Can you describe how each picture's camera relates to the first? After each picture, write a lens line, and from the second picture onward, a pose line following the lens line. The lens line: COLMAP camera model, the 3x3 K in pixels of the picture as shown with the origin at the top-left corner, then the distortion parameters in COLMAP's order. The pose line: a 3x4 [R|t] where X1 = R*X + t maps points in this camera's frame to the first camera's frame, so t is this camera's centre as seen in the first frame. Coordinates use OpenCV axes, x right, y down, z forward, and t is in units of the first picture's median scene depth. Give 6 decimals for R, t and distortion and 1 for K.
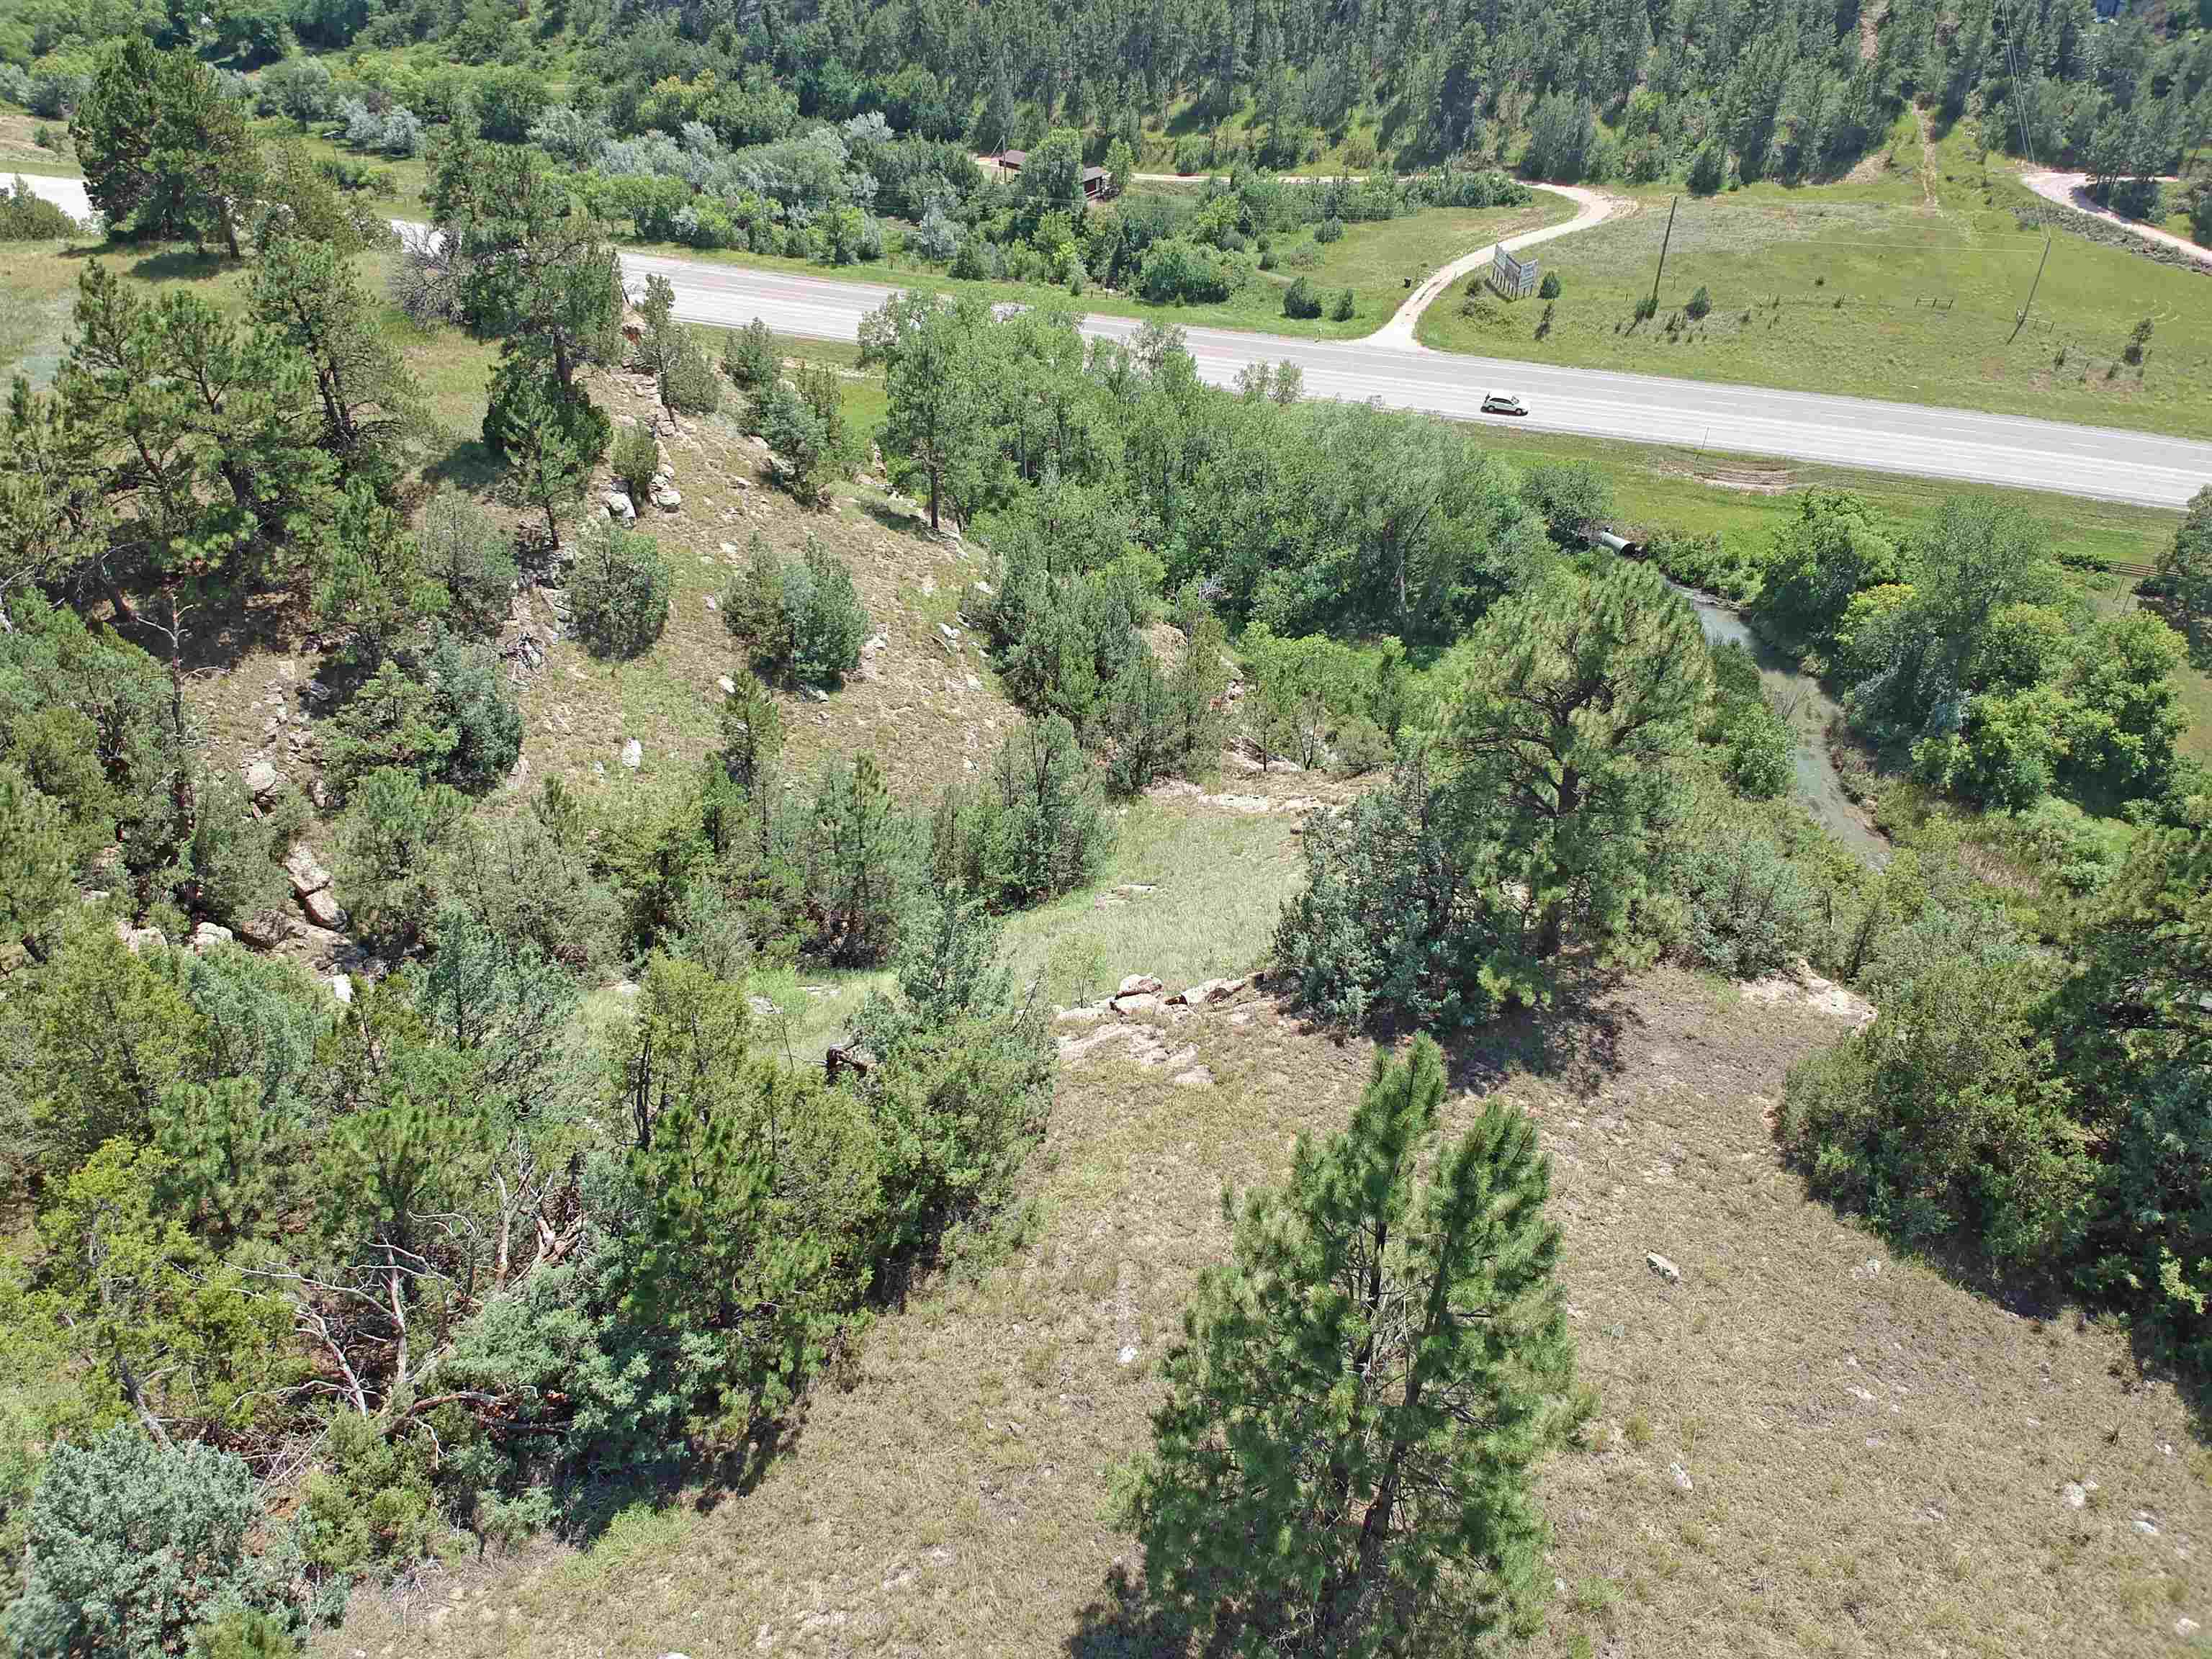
lens RADIAL K [[1596.8, 0, 1091.0], [0, 1596.8, 833.9], [0, 0, 1]] dist [0.061528, -0.120283]
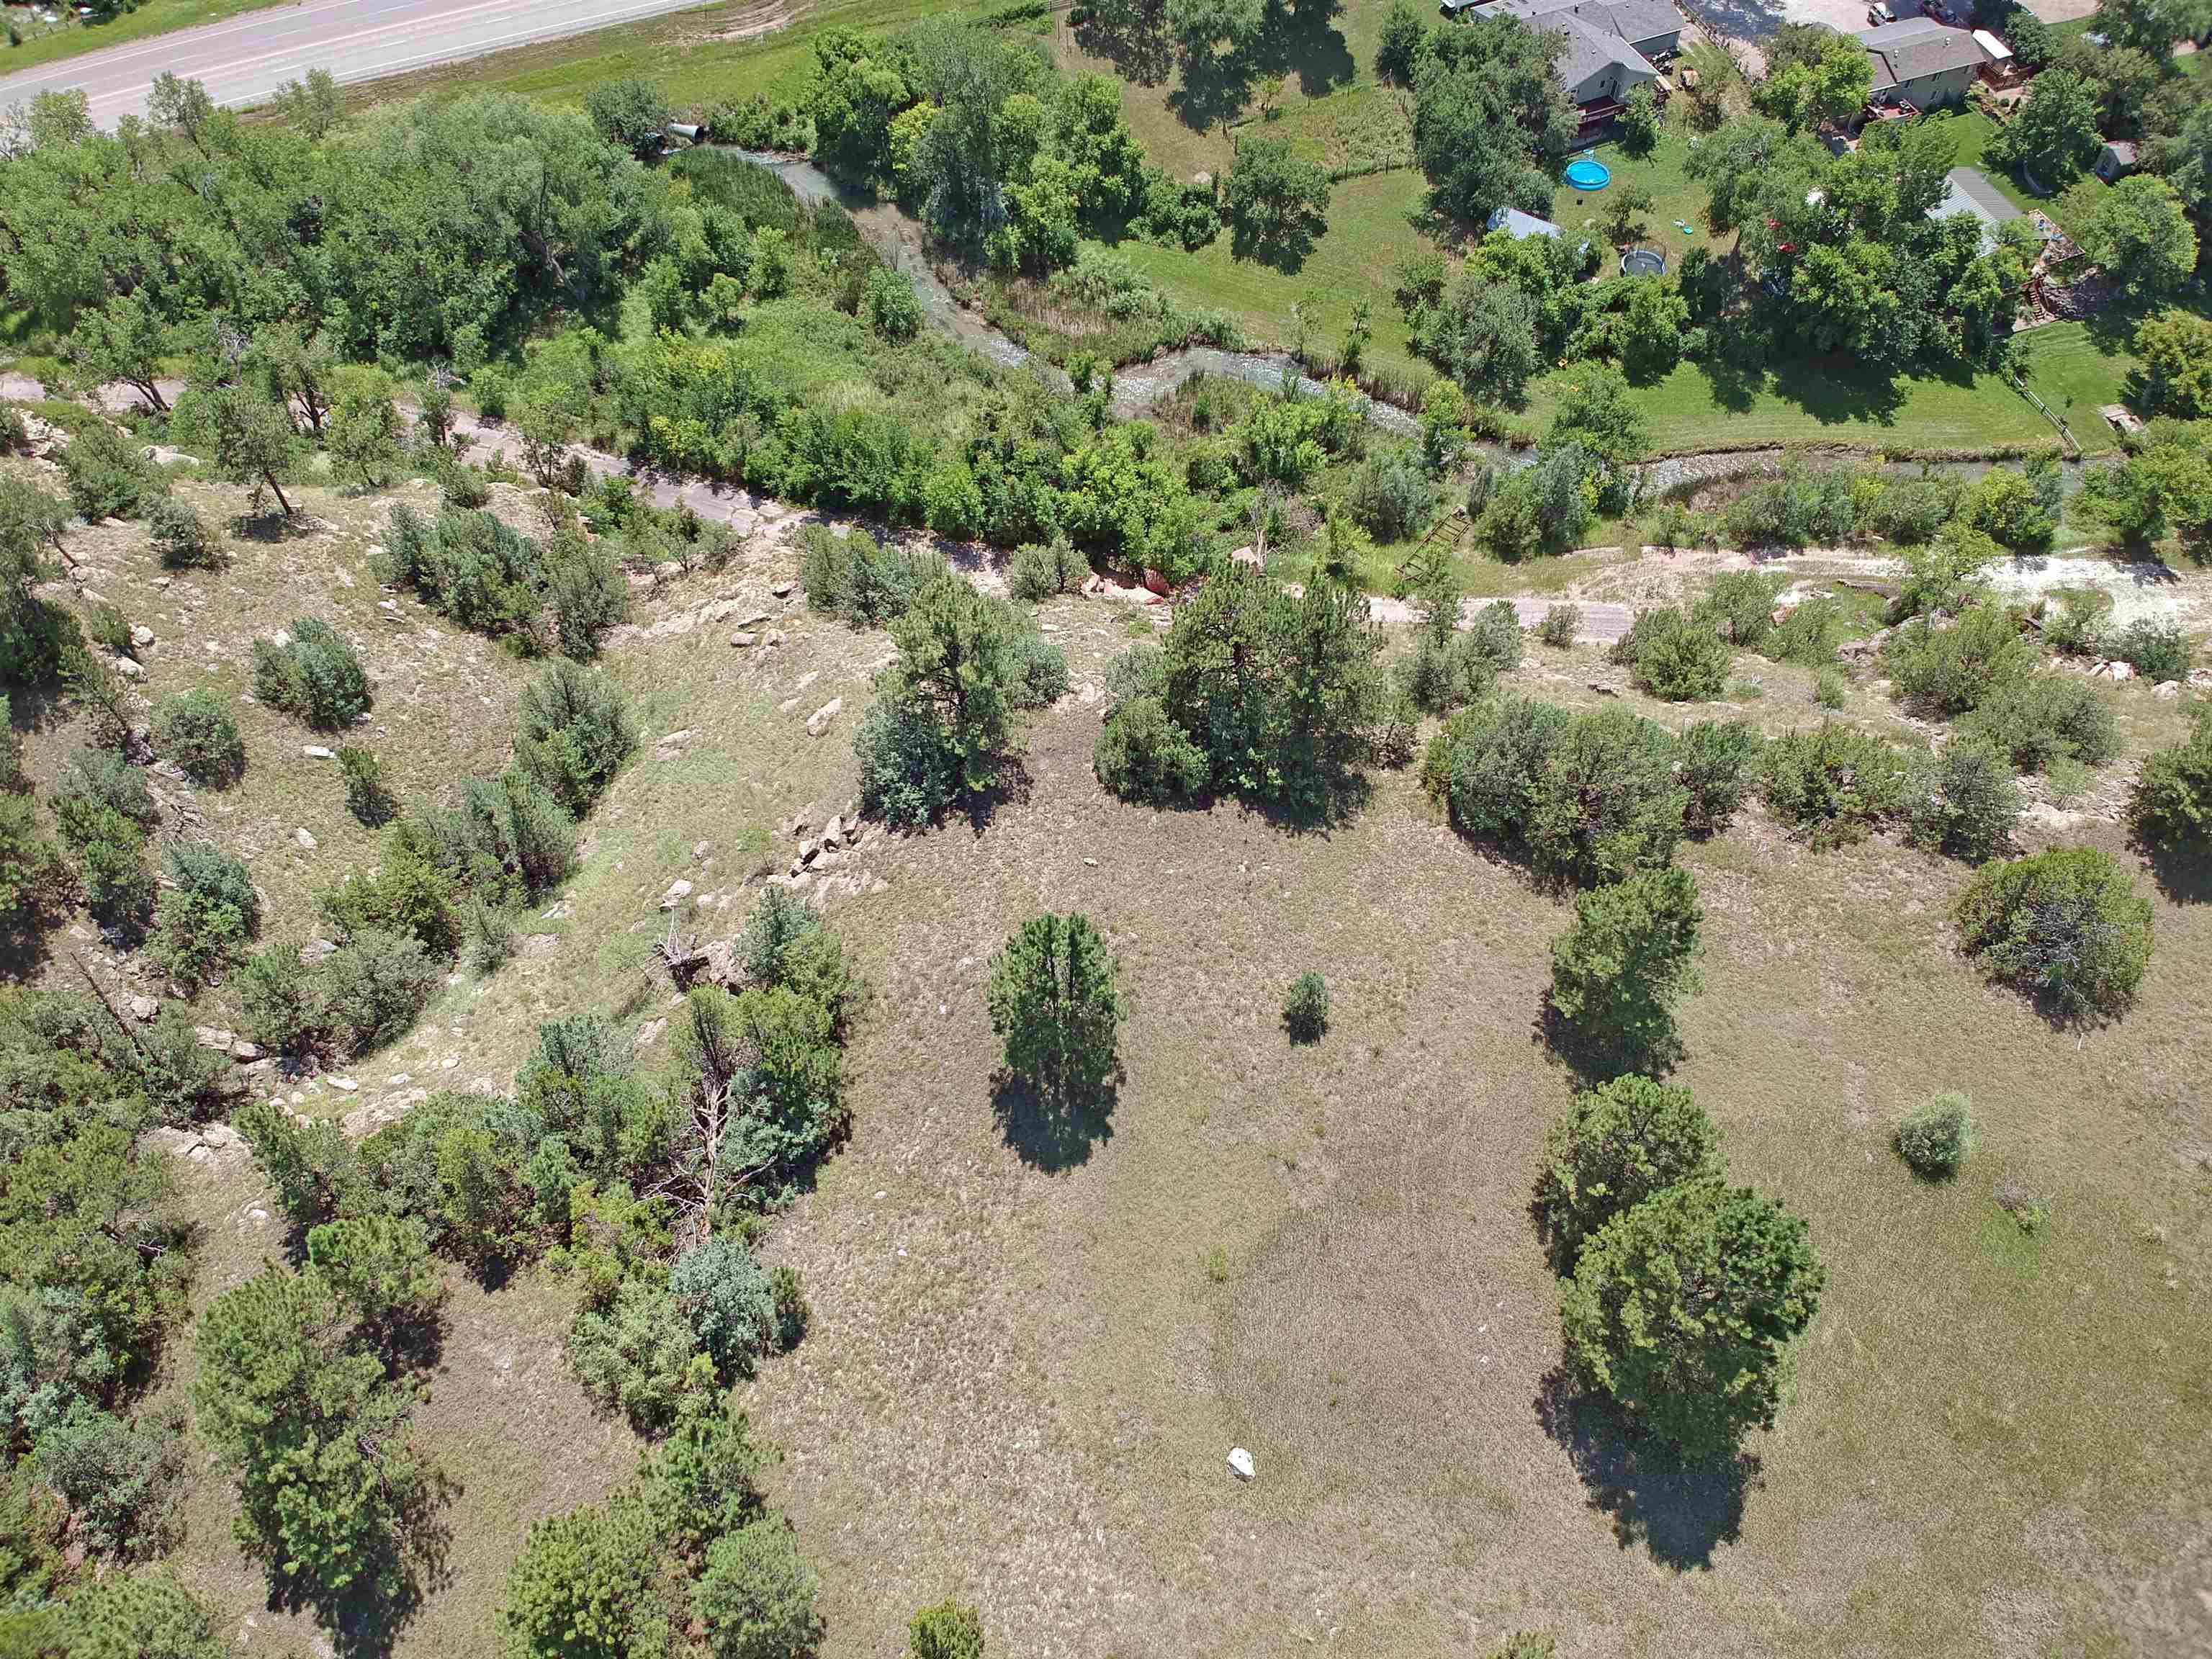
lens RADIAL K [[1596.8, 0, 1091.0], [0, 1596.8, 833.9], [0, 0, 1]] dist [0.061528, -0.120283]
pose [[0.781822, -0.536649, 0.317431, -0.044105], [0.385700, 0.816276, 0.430034, -0.088783], [-0.489888, -0.213777, 0.845168, -0.117718]]
